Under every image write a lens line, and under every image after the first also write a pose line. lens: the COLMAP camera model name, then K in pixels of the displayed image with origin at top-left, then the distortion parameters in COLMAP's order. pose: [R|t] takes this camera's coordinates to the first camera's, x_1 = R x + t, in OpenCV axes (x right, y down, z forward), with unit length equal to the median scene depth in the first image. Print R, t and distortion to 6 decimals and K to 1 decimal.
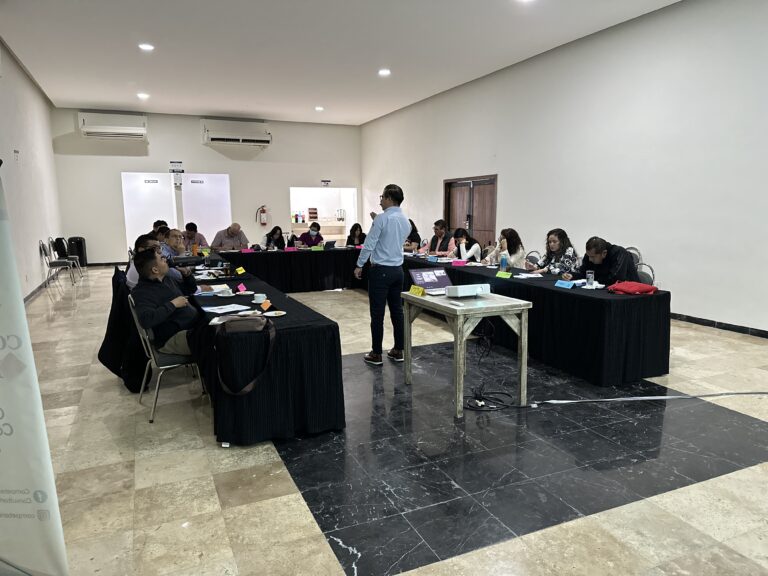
lens RADIAL K [[542.3, 0, 377.6], [0, 542.3, 283.9], [0, 0, 1]] dist [0.021076, -0.016714]
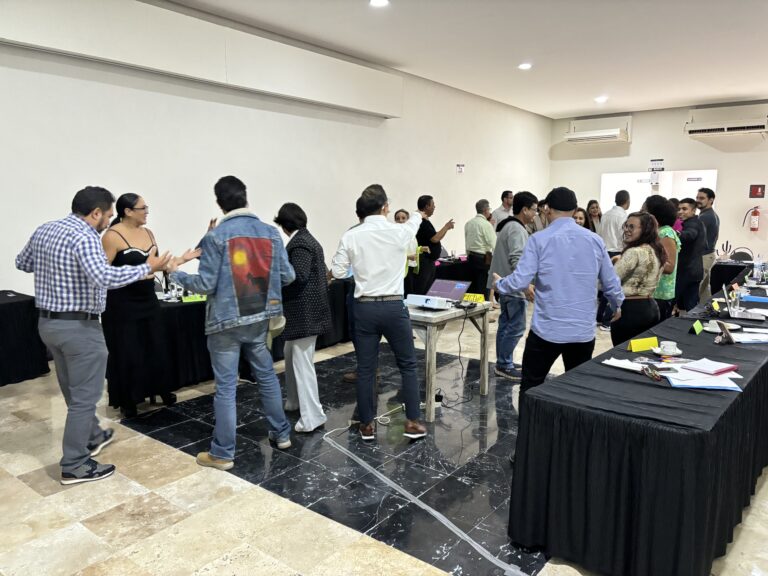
lens RADIAL K [[586.7, 0, 384.6], [0, 586.7, 285.5], [0, 0, 1]] dist [-0.002330, 0.000739]
pose [[0.458060, 0.124552, -0.880152, 0.586135], [-0.127517, 0.989101, 0.073605, -0.044633], [0.879728, 0.078519, 0.468950, 0.236913]]
